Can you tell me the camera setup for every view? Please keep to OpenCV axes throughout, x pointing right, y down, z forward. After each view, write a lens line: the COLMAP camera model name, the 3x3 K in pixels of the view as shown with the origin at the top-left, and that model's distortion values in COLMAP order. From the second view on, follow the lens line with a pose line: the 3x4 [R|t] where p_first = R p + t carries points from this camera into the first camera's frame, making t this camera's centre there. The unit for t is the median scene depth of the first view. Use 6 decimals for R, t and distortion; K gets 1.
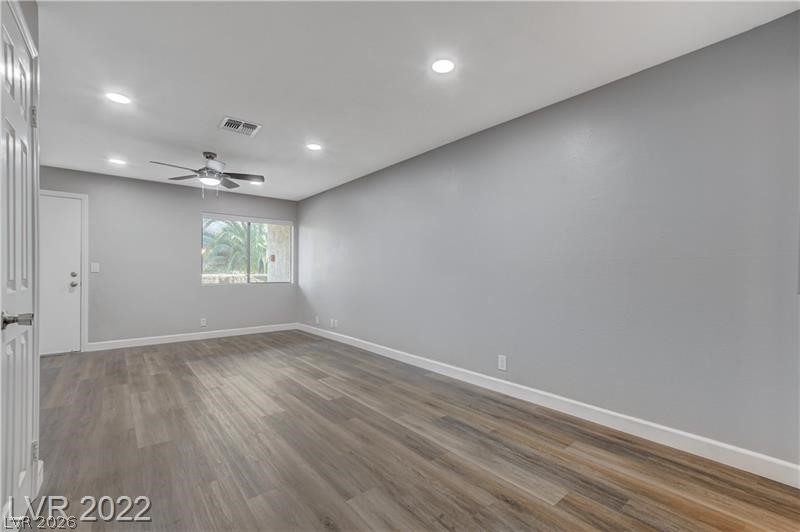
lens RADIAL K [[360.2, 0, 390.9], [0, 360.2, 271.2], [0, 0, 1]] dist [0.038181, -0.000124]
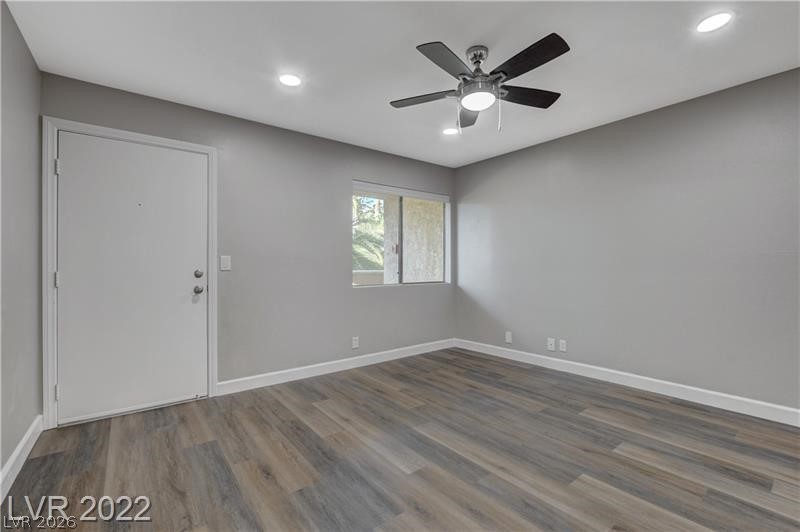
lens RADIAL K [[369.9, 0, 400.0], [0, 369.9, 266.0], [0, 0, 1]] dist [-0.001021, 0.000261]
pose [[0.999954, -0.004972, 0.008175, -0.522522], [0.004927, 0.999972, 0.005562, -0.006551], [-0.008202, -0.005522, 0.999951, 0.376222]]
